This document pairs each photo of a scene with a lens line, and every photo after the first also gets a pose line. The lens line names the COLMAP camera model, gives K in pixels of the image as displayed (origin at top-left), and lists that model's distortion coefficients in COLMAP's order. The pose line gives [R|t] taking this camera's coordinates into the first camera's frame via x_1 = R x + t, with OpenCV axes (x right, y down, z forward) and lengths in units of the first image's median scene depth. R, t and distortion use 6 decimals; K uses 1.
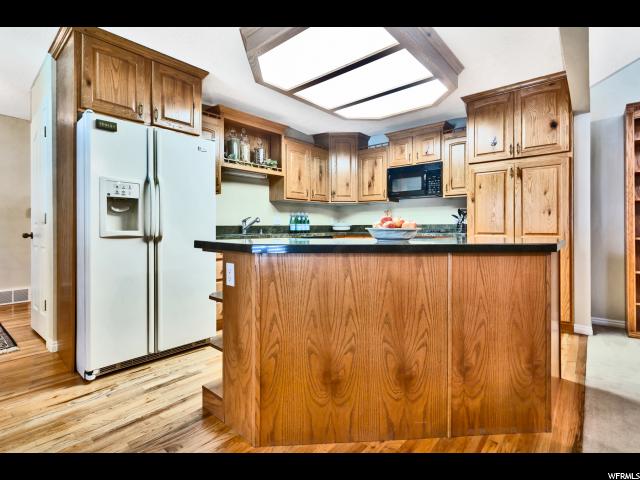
lens RADIAL K [[306.4, 0, 323.2], [0, 306.4, 223.6], [0, 0, 1]] dist [-0.001866, 0.000148]
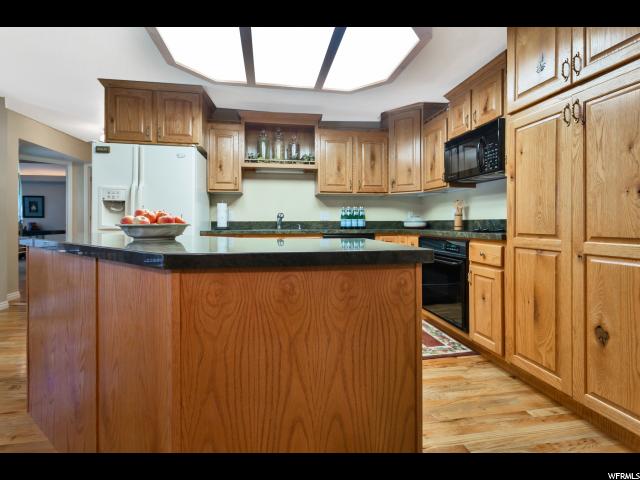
lens RADIAL K [[306.4, 0, 323.2], [0, 306.4, 223.6], [0, 0, 1]] dist [-0.001866, 0.000148]
pose [[0.775480, 0.004333, -0.631358, 0.489608], [0.003397, 0.999933, 0.011035, 0.003387], [0.631363, -0.010702, 0.775413, 0.278415]]
